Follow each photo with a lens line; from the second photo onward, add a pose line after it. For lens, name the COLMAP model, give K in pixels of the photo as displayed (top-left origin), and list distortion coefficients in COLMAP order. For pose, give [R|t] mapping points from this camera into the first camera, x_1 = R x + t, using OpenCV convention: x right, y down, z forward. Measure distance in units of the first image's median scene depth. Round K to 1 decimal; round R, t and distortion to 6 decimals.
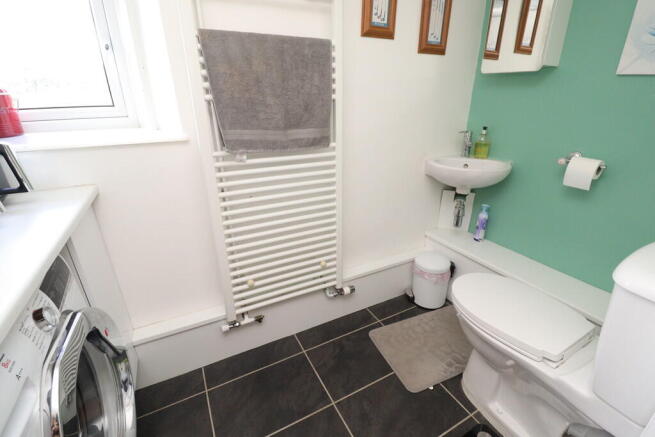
lens RADIAL K [[303.1, 0, 331.2], [0, 303.1, 213.8], [0, 0, 1]] dist [-0.003694, -0.011433]
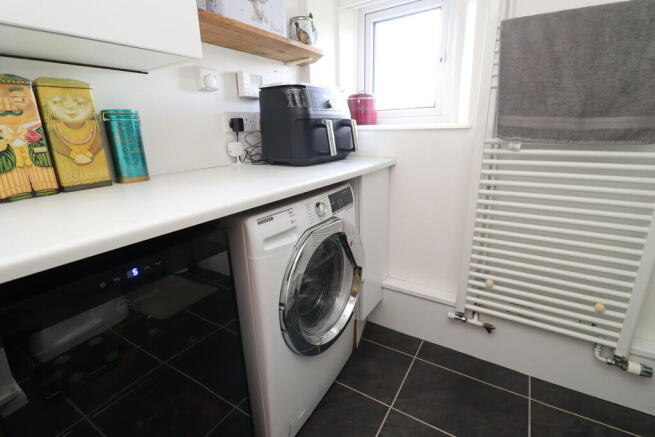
lens RADIAL K [[303.1, 0, 331.2], [0, 303.1, 213.8], [0, 0, 1]] dist [-0.003694, -0.011433]
pose [[0.498787, 0.224886, -0.837041, 0.248576], [-0.300189, 0.950802, 0.076569, 0.113198], [0.813079, 0.213078, 0.541756, 0.062763]]
